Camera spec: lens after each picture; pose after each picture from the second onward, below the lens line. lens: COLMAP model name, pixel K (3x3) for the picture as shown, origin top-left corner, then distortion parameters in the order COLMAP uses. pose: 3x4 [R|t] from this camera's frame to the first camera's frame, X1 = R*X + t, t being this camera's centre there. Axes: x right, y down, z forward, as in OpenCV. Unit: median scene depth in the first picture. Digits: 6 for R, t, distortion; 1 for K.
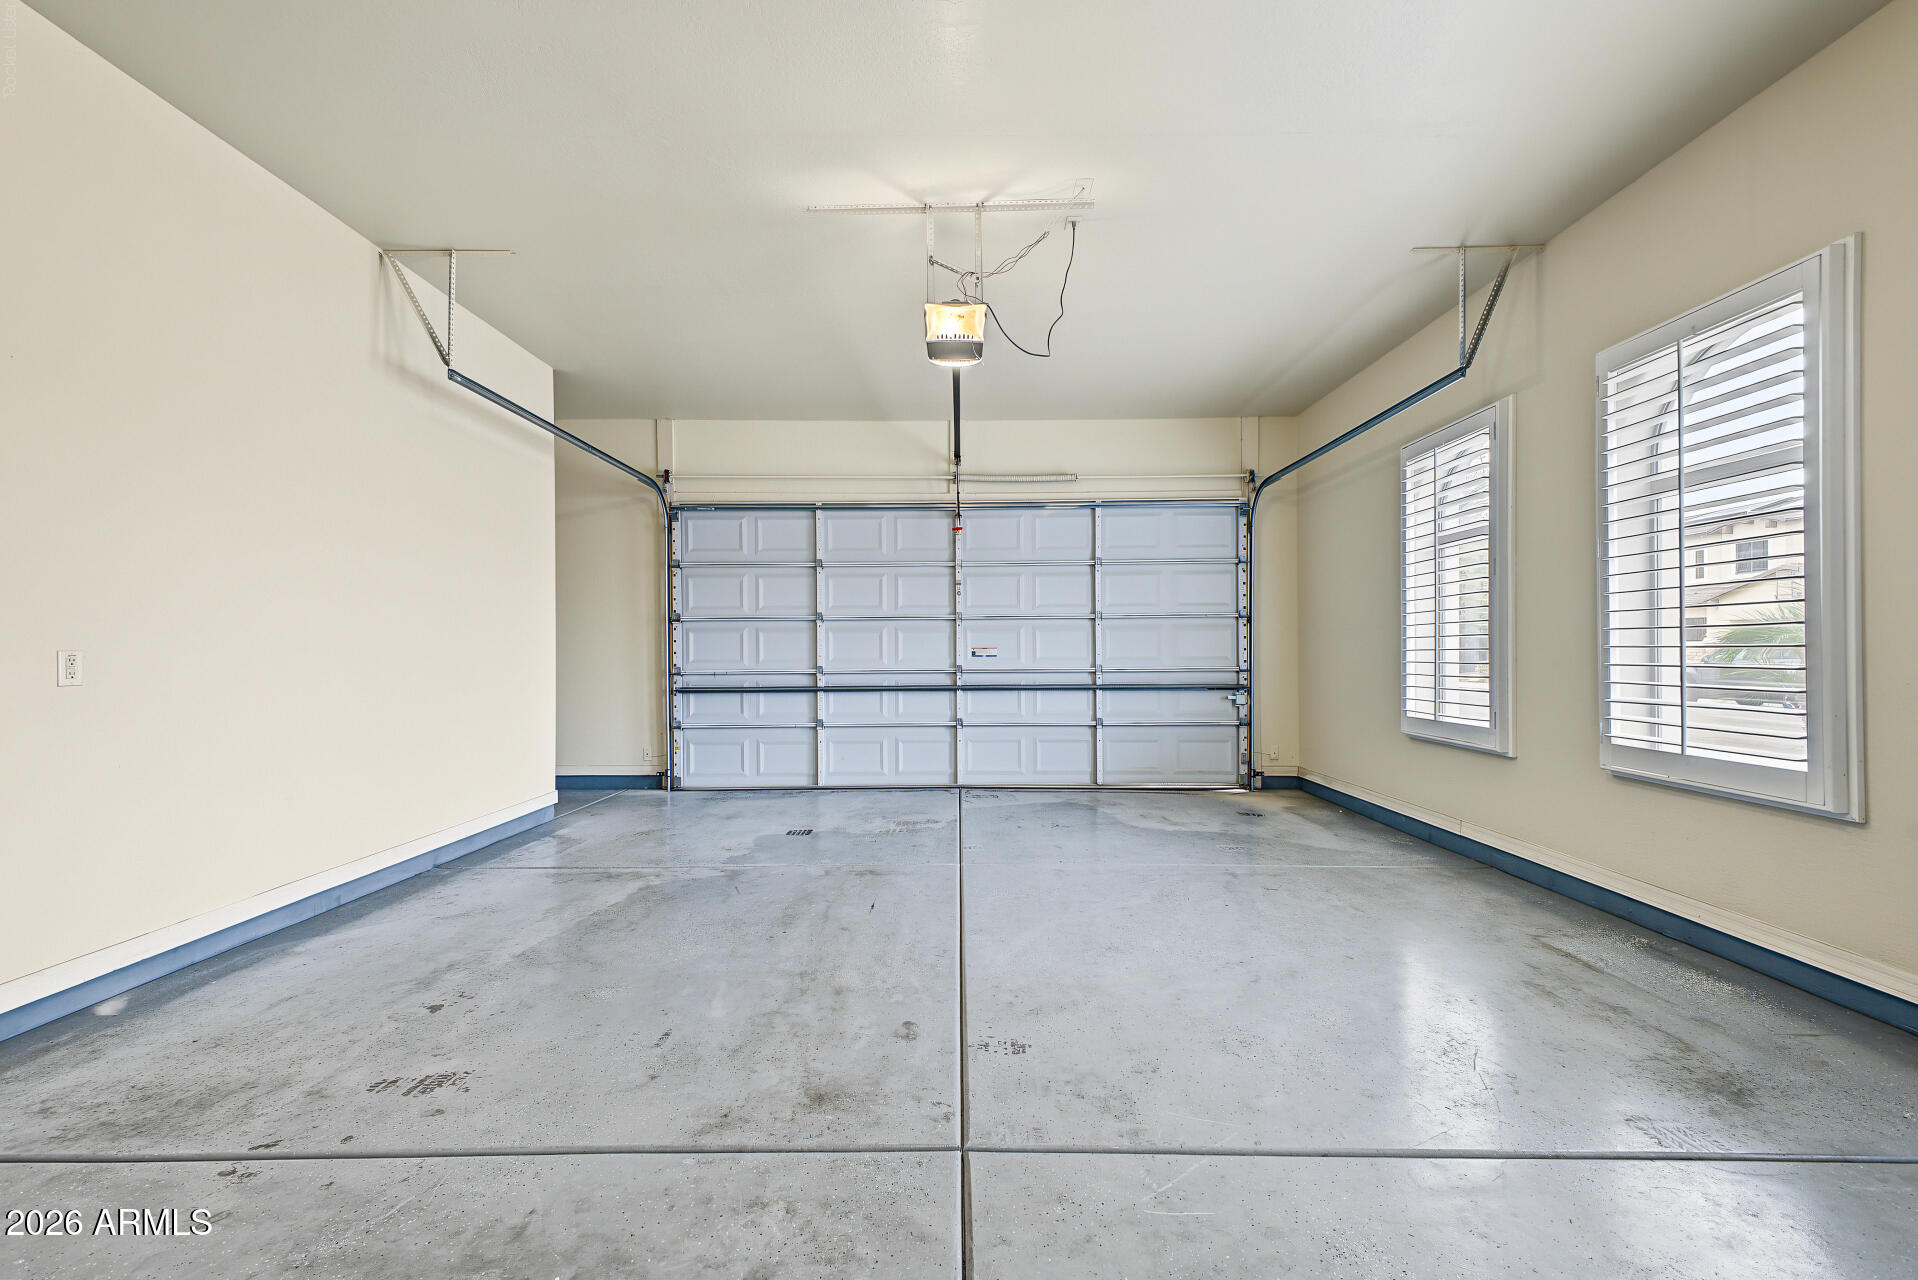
lens RADIAL K [[766.9, 0, 959.0], [0, 766.9, 640.0], [0, 0, 1]] dist [-0.000148, 0.000125]
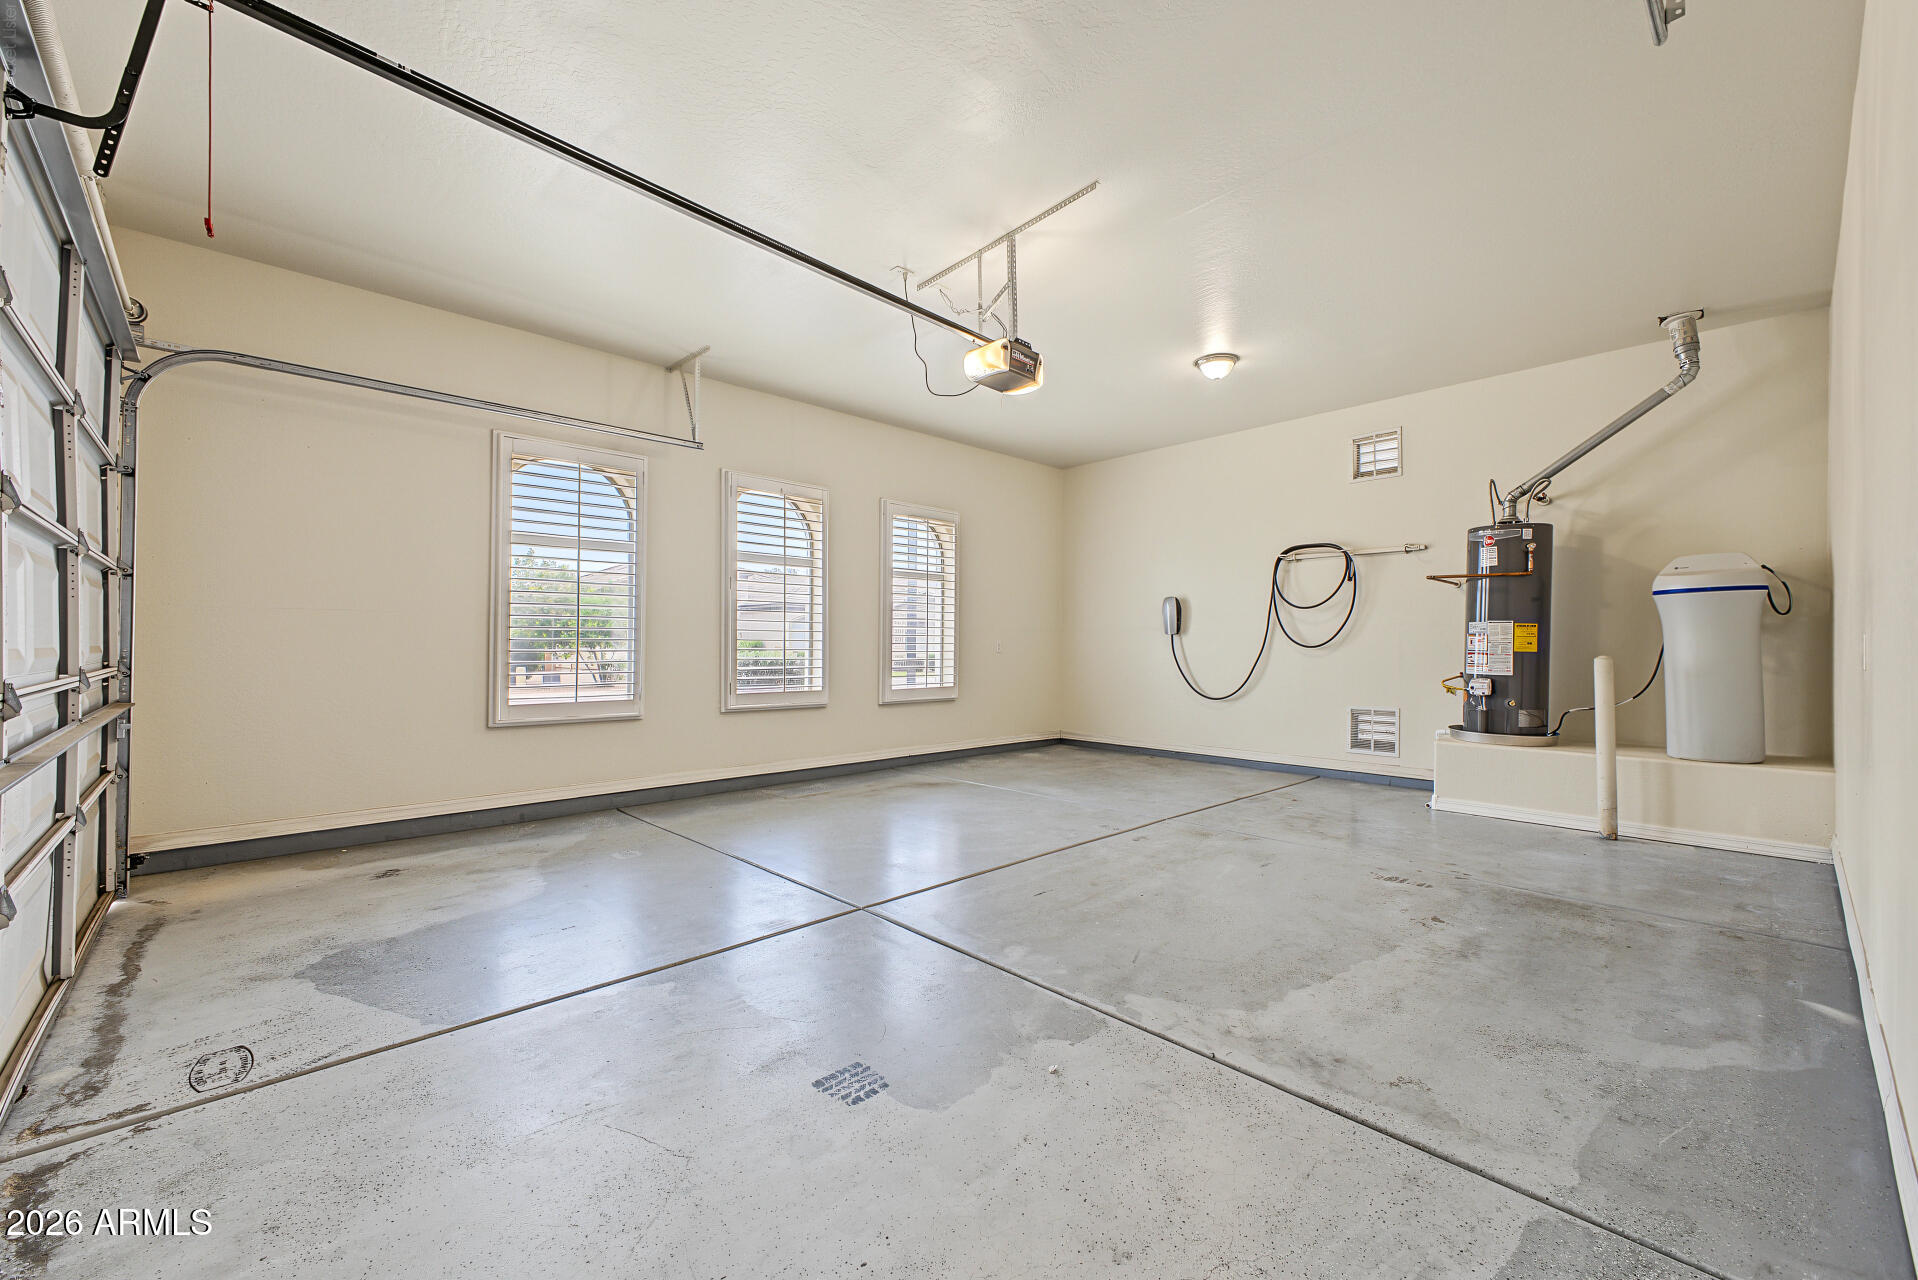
lens RADIAL K [[766.9, 0, 959.0], [0, 766.9, 640.0], [0, 0, 1]] dist [-0.000148, 0.000125]
pose [[-0.683820, 0.005303, 0.729632, -0.861377], [-0.012466, 0.999743, -0.018949, 0.042106], [-0.729544, -0.022053, -0.683578, 1.974528]]
